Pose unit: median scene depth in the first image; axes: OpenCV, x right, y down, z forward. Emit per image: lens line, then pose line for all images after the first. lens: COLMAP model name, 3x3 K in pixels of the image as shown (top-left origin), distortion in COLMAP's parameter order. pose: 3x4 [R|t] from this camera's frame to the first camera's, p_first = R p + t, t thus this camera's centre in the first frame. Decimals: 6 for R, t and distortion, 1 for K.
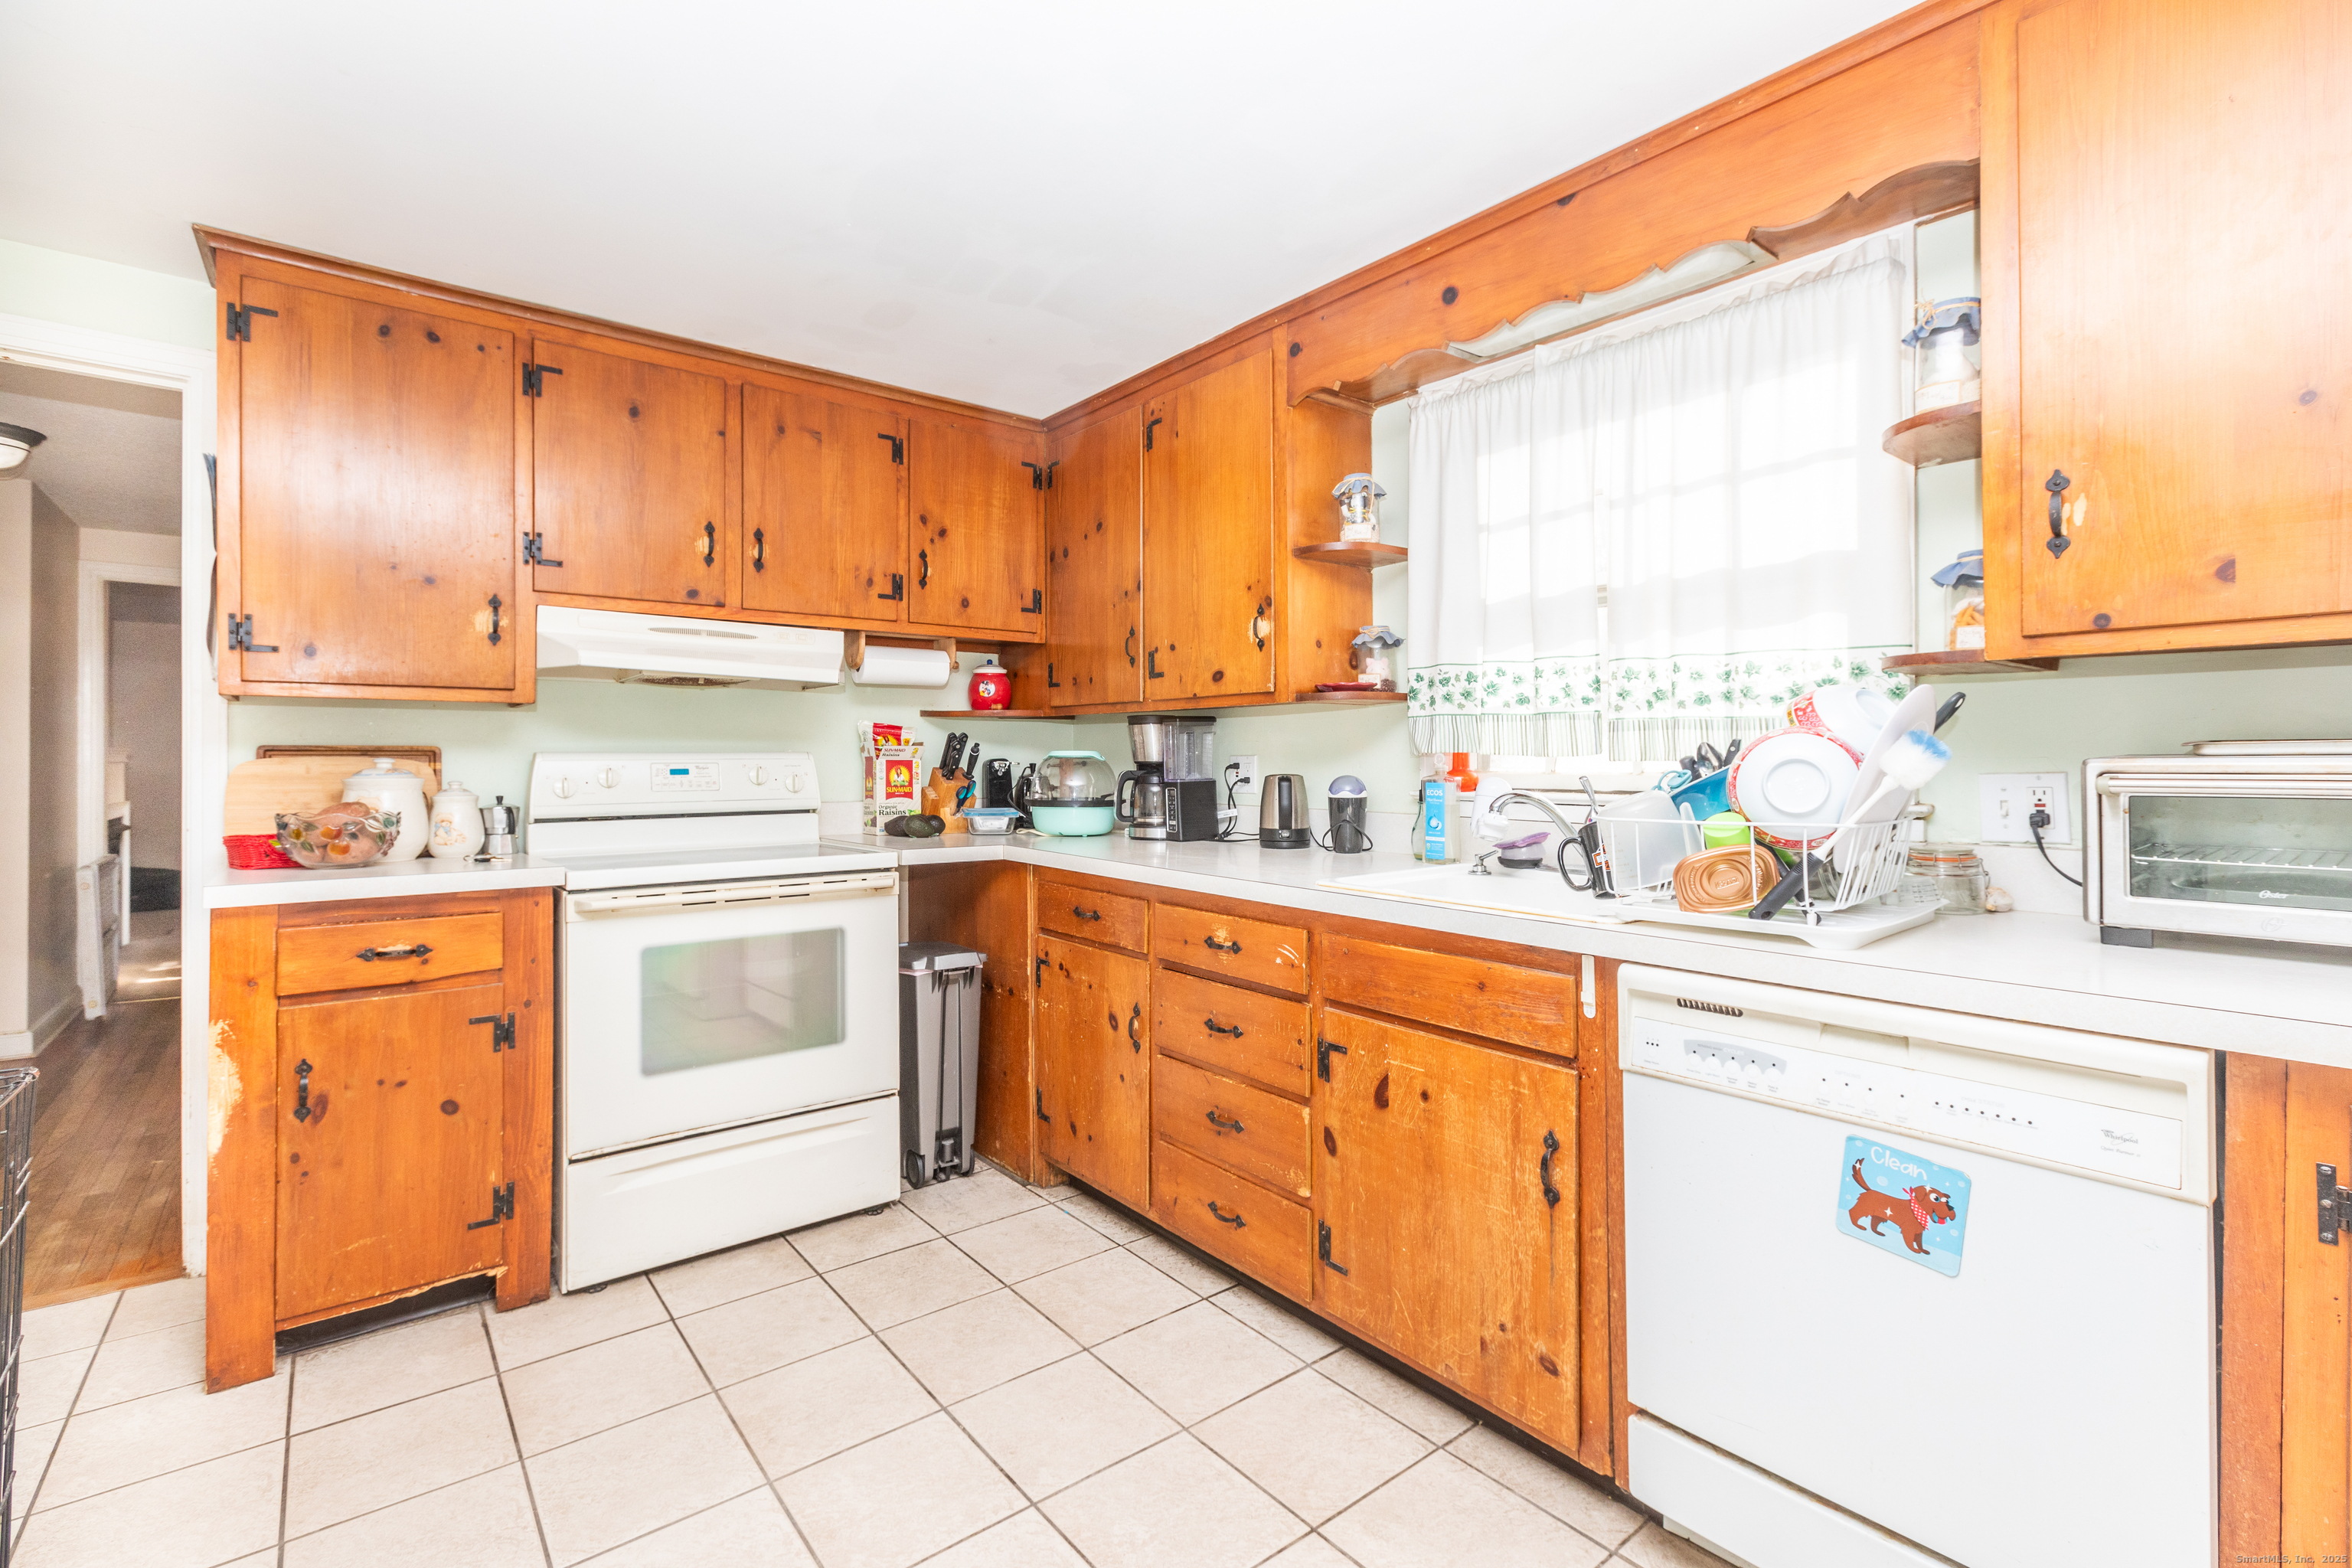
lens RADIAL K [[1053.0, 0, 1142.7], [0, 1053.0, 746.1], [0, 0, 1]] dist [0.004031, -0.000966]
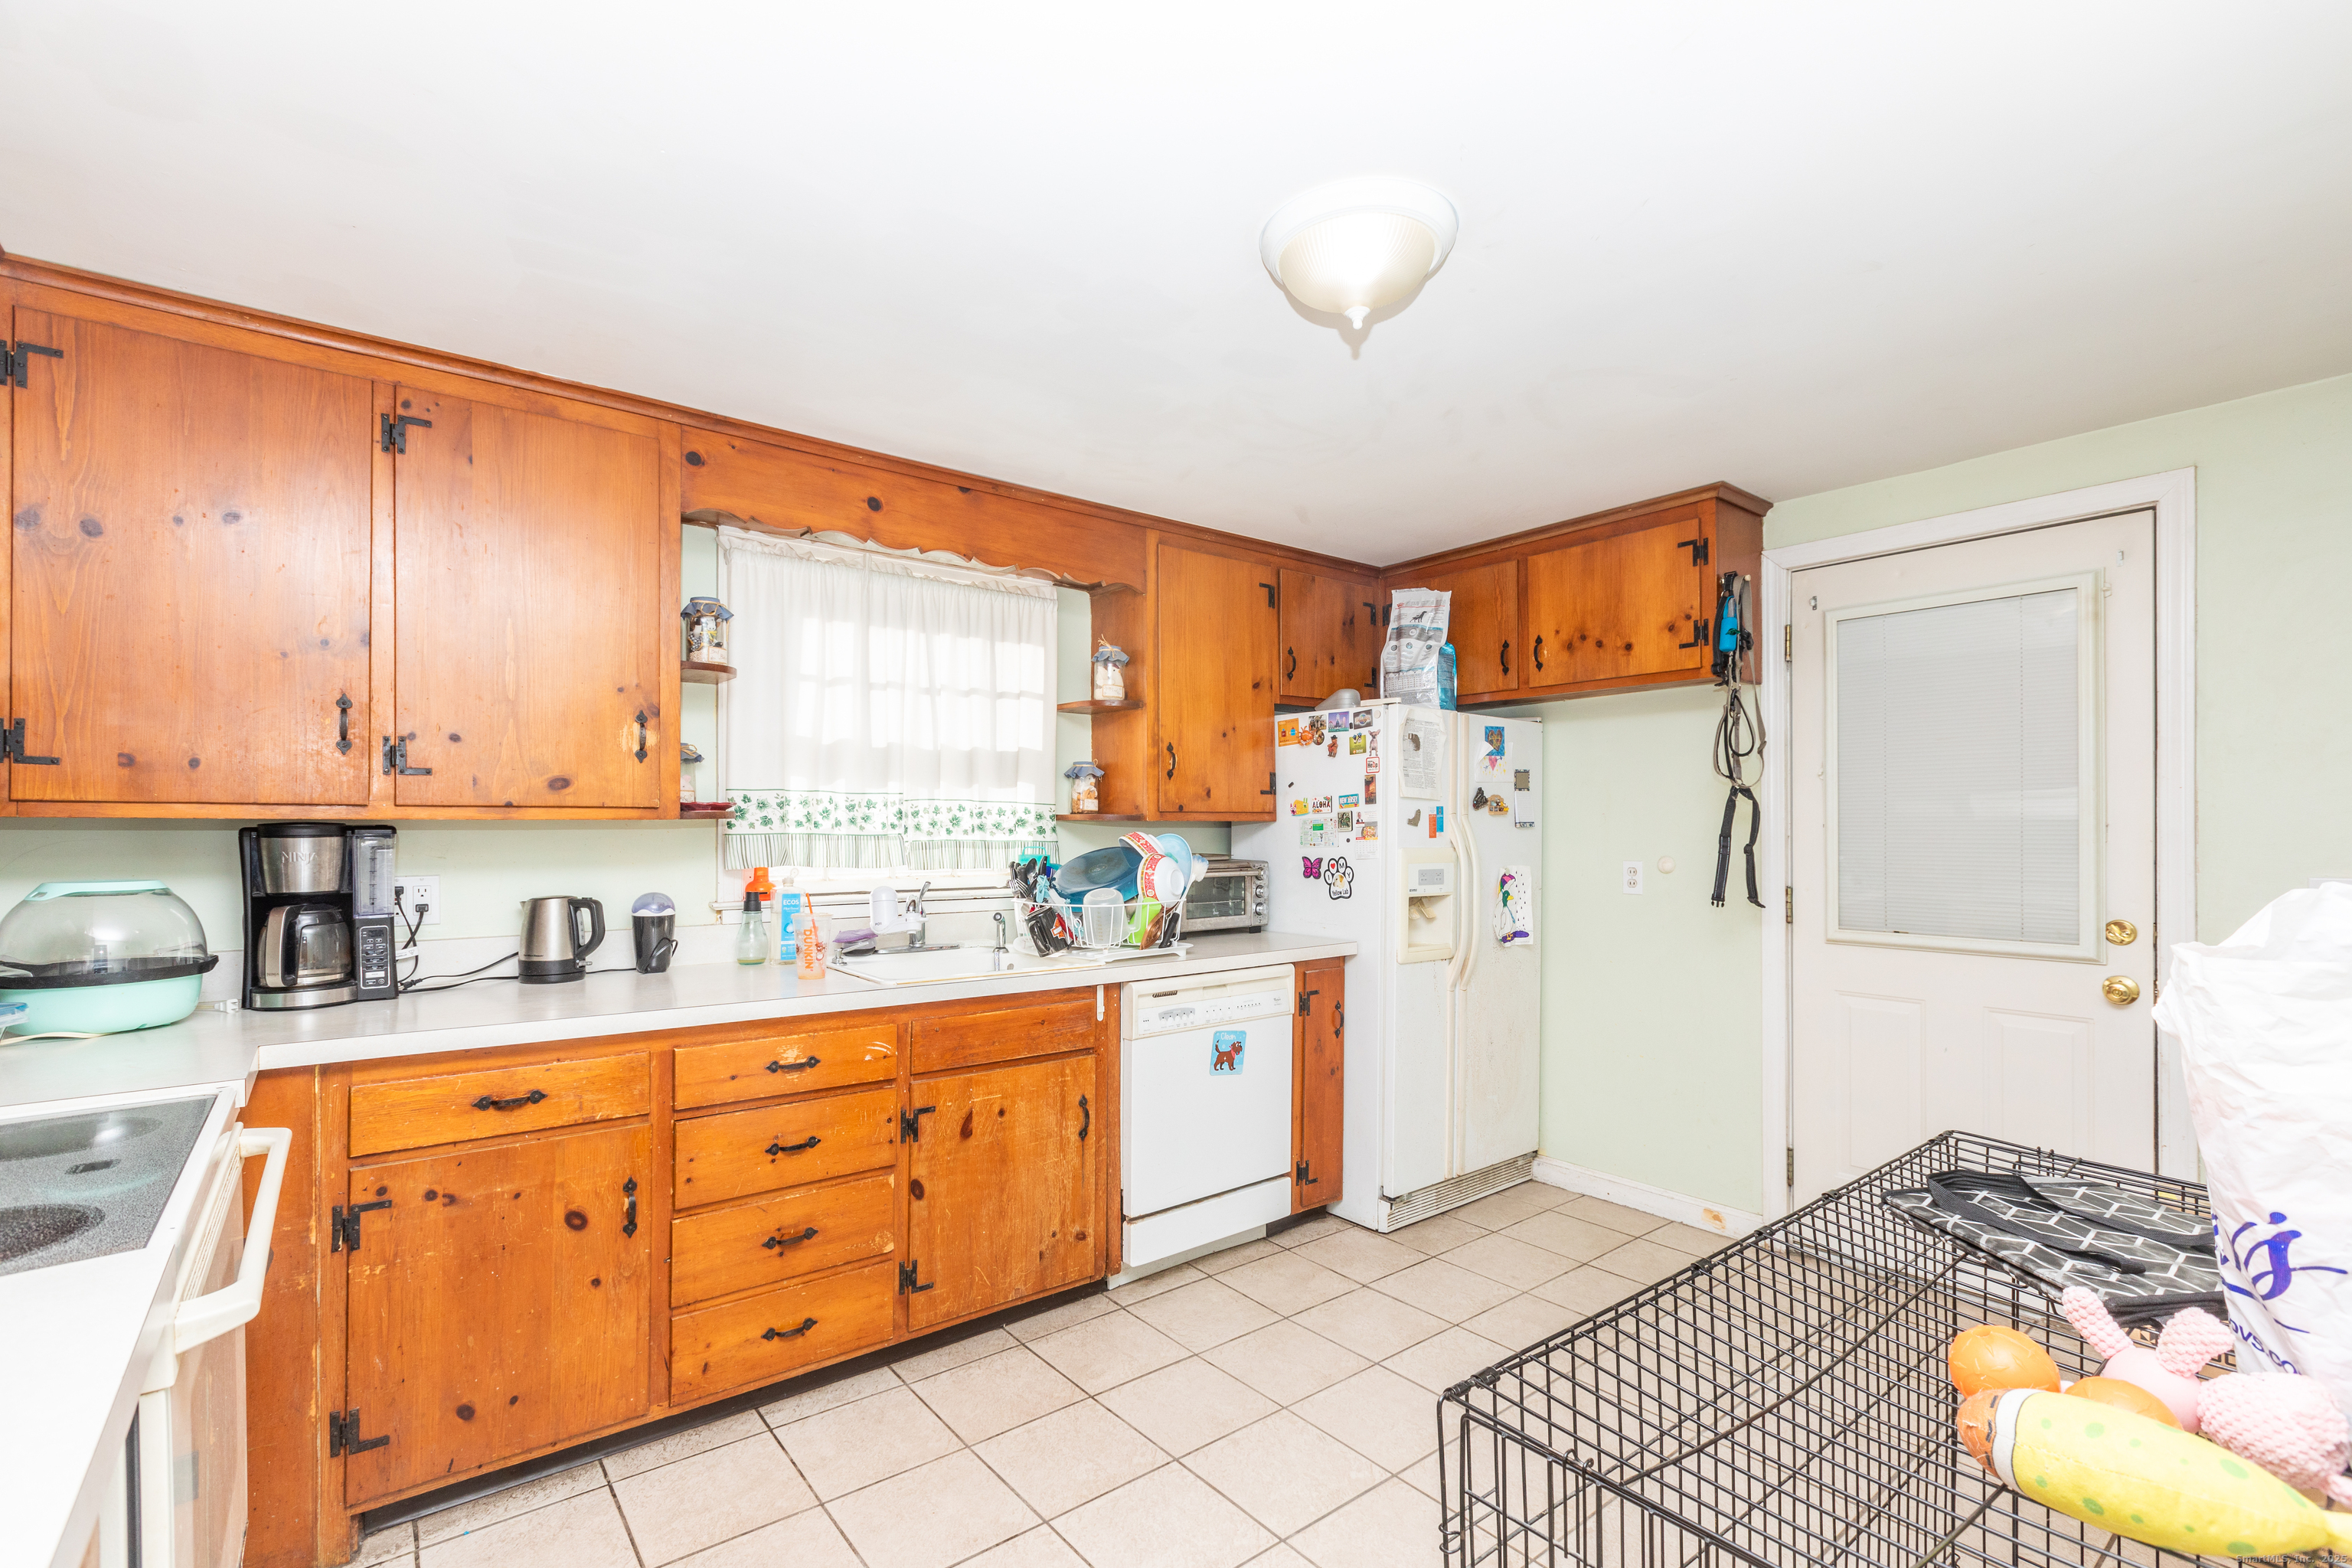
lens RADIAL K [[1053.0, 0, 1158.9], [0, 1053.0, 819.3], [0, 0, 1]] dist [0.004031, -0.000966]
pose [[0.003783, 0.009268, 0.999950, -1.052635], [-0.008870, 0.999918, -0.009234, -0.047556], [-0.999954, -0.008834, 0.003865, 0.716357]]
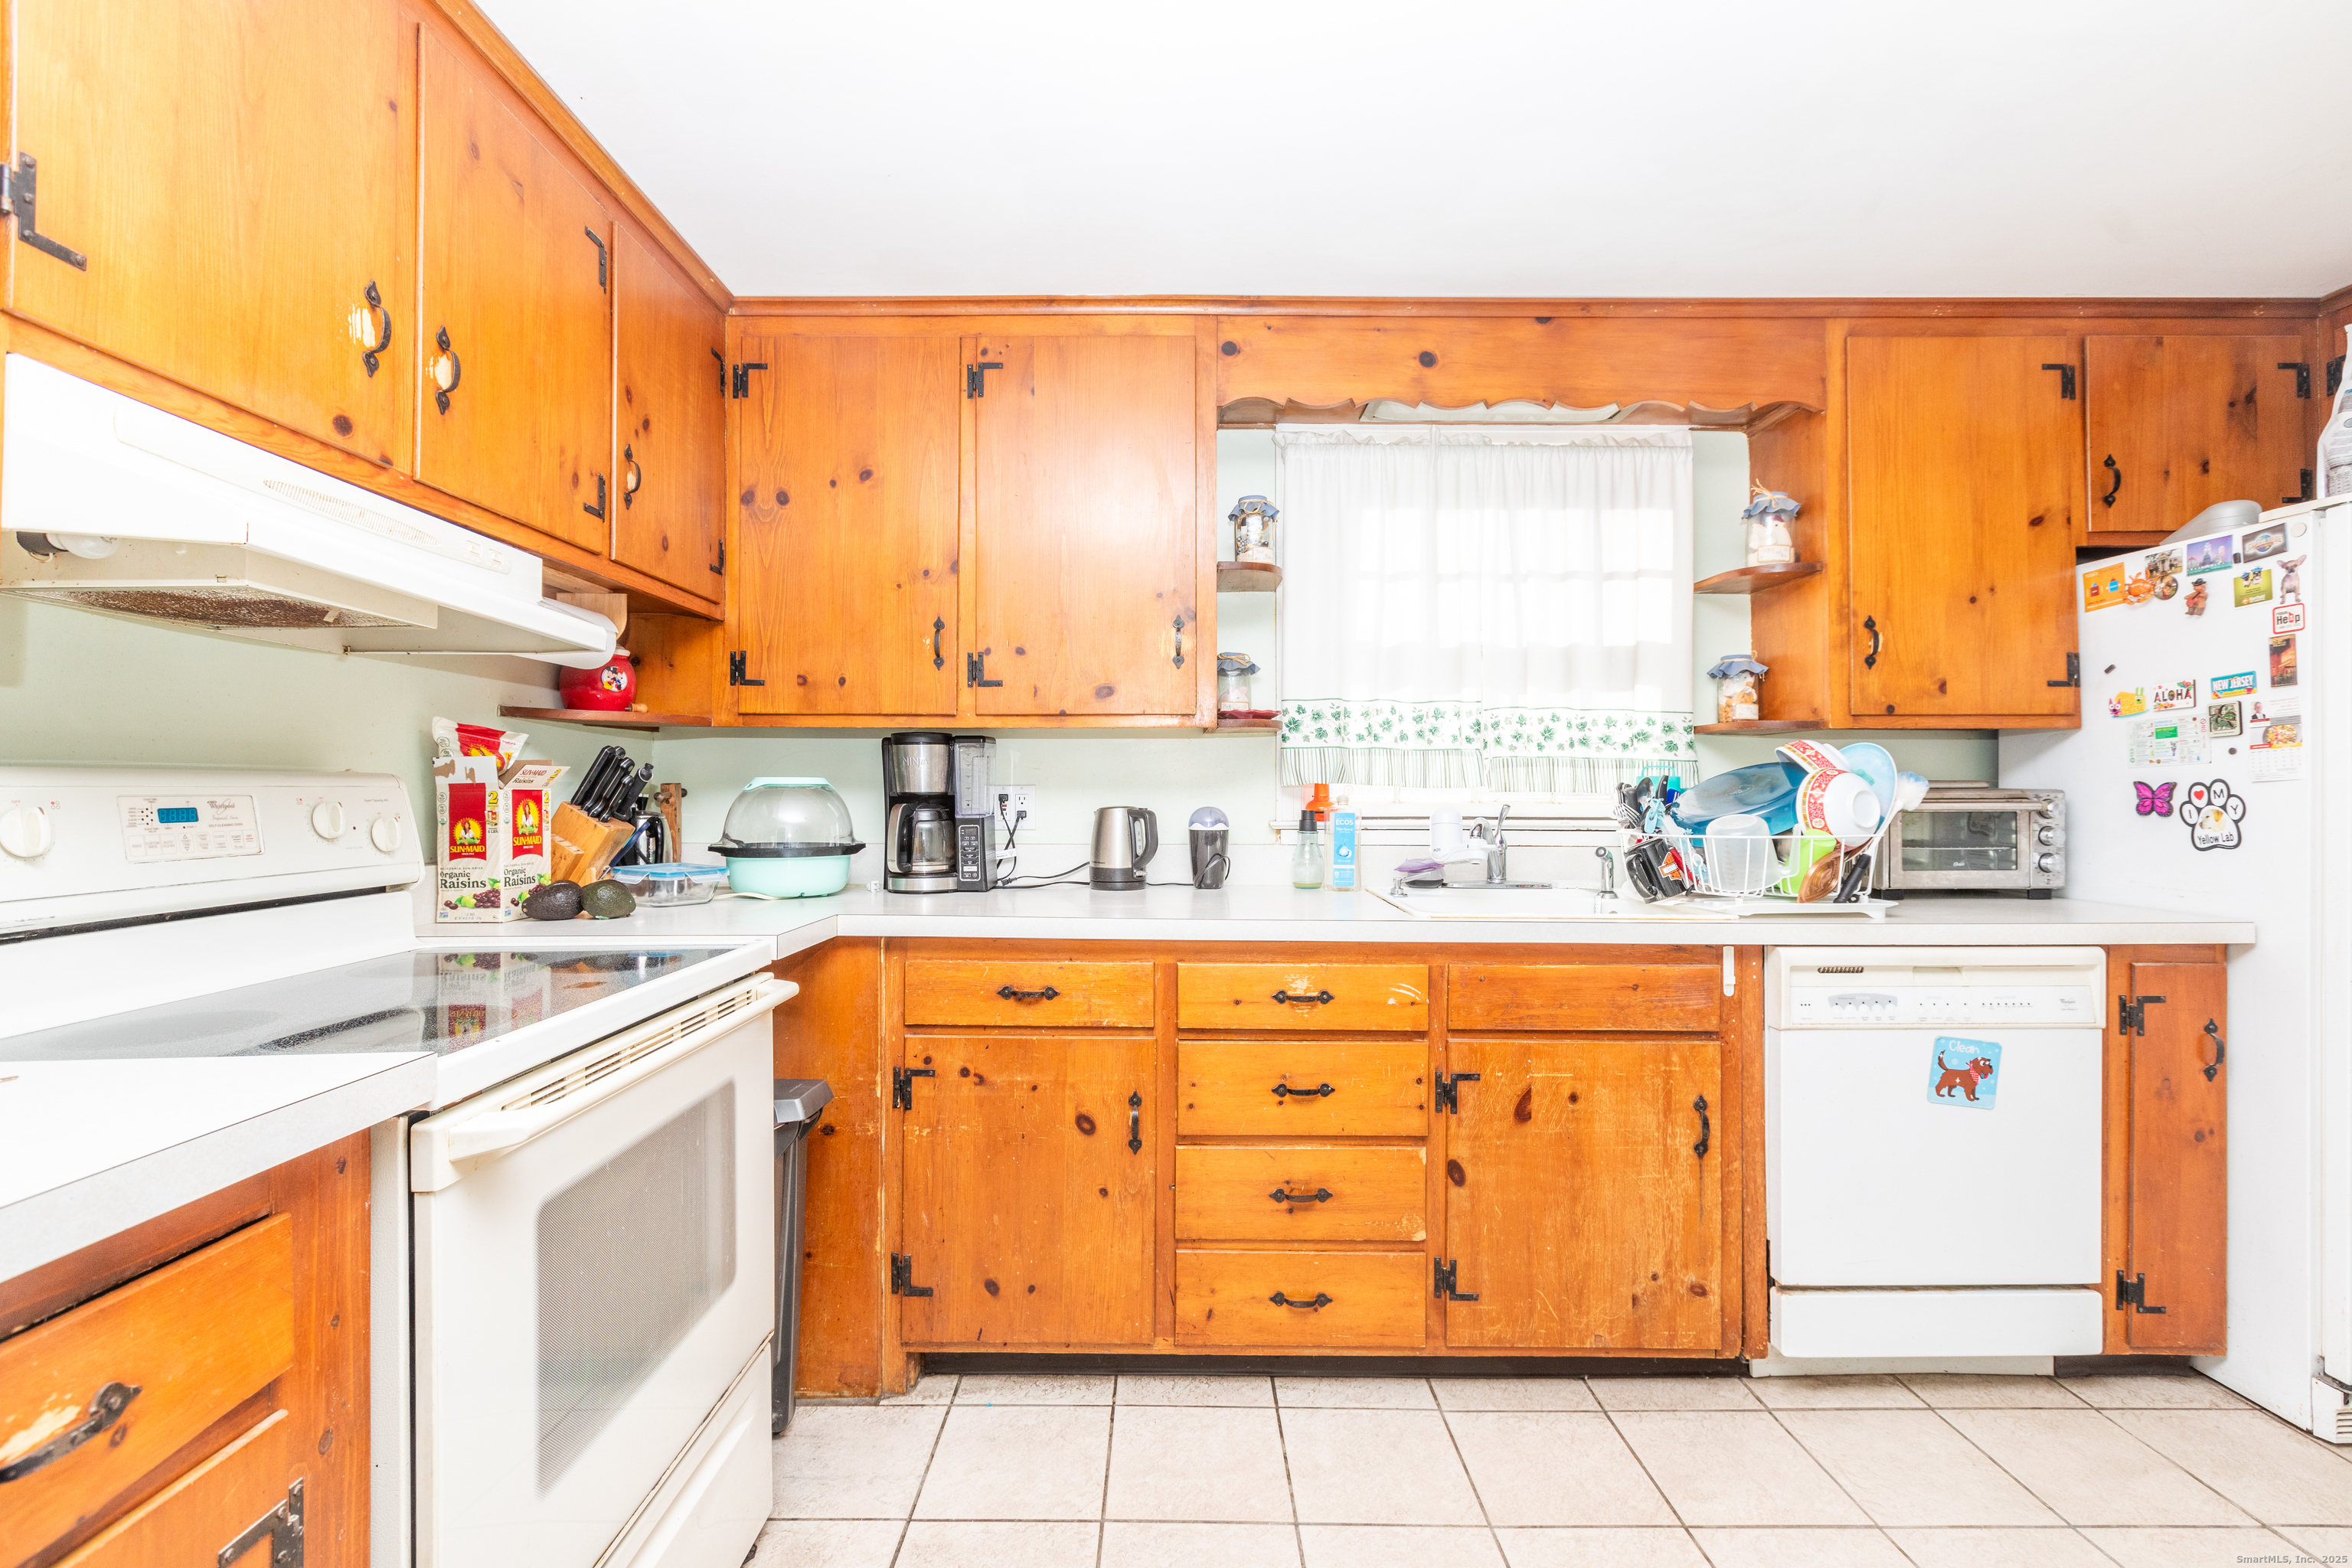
lens RADIAL K [[1053.0, 0, 1166.0], [0, 1053.0, 768.4], [0, 0, 1]] dist [0.004031, -0.000966]
pose [[0.615623, 0.018954, 0.787813, -0.783458], [-0.011169, 0.999820, -0.015327, 0.010730], [-0.787961, 0.000636, 0.615724, 0.601363]]
